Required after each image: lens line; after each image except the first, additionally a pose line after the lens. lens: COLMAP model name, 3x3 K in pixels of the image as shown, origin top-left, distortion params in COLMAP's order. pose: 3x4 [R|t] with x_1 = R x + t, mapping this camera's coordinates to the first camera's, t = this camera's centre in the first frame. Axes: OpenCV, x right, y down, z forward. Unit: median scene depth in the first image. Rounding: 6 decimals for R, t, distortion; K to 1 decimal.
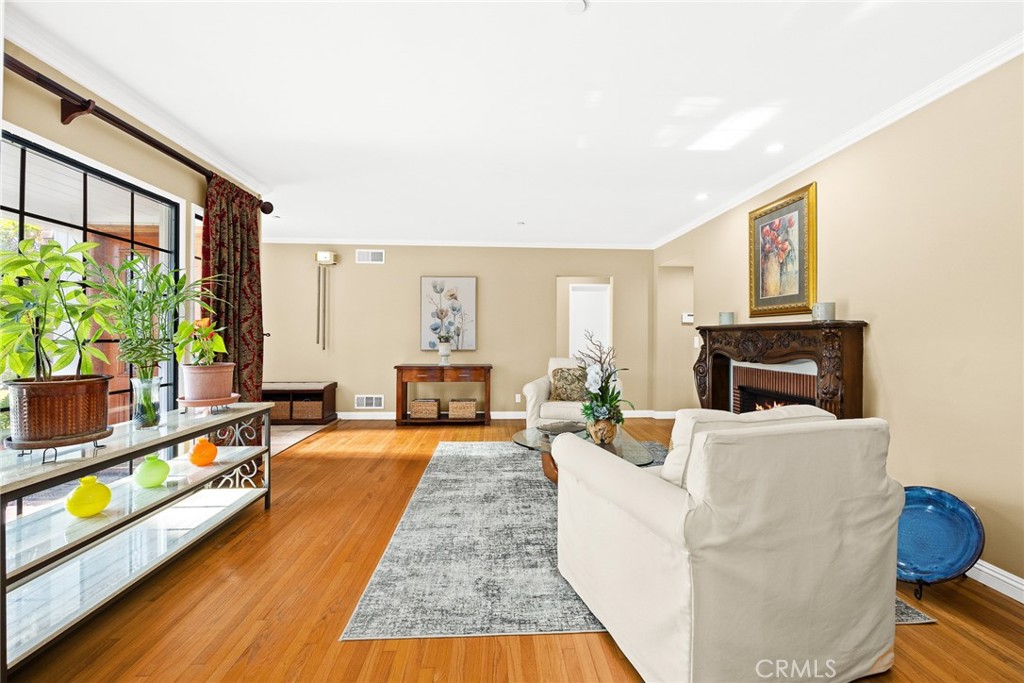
lens RADIAL K [[416.1, 0, 514.7], [0, 416.1, 335.5], [0, 0, 1]] dist [-0.000468, -0.000037]
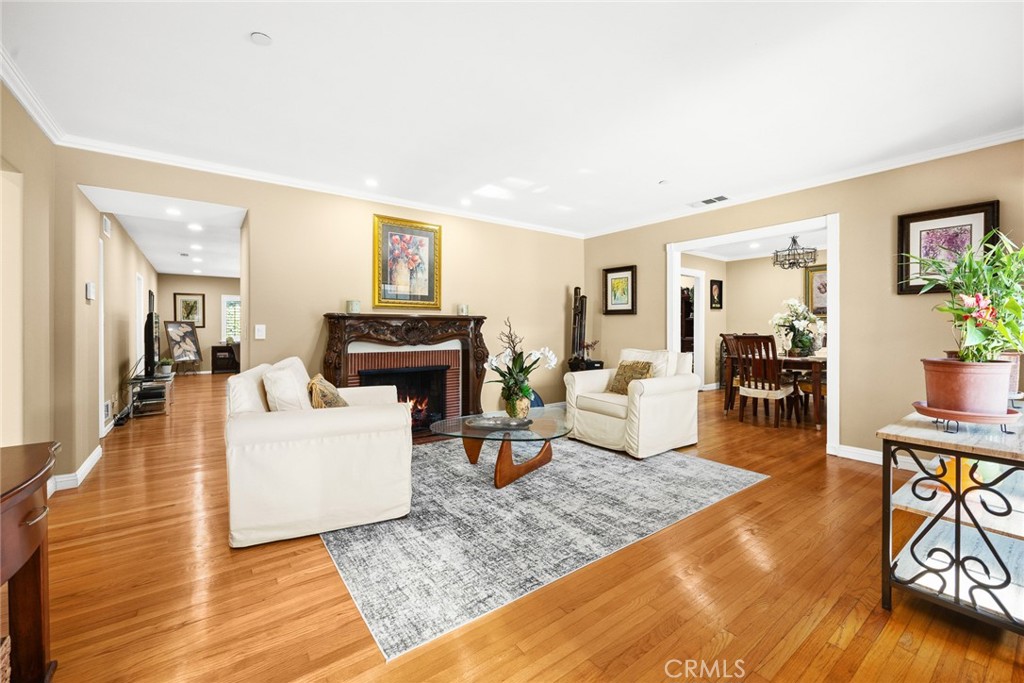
lens RADIAL K [[416.1, 0, 514.7], [0, 416.1, 335.5], [0, 0, 1]] dist [-0.000468, -0.000037]
pose [[-0.556897, -0.014707, 0.830452, -0.664049], [-0.000661, 0.999851, 0.017263, 0.013379], [-0.830582, 0.009065, -0.556823, 1.497716]]
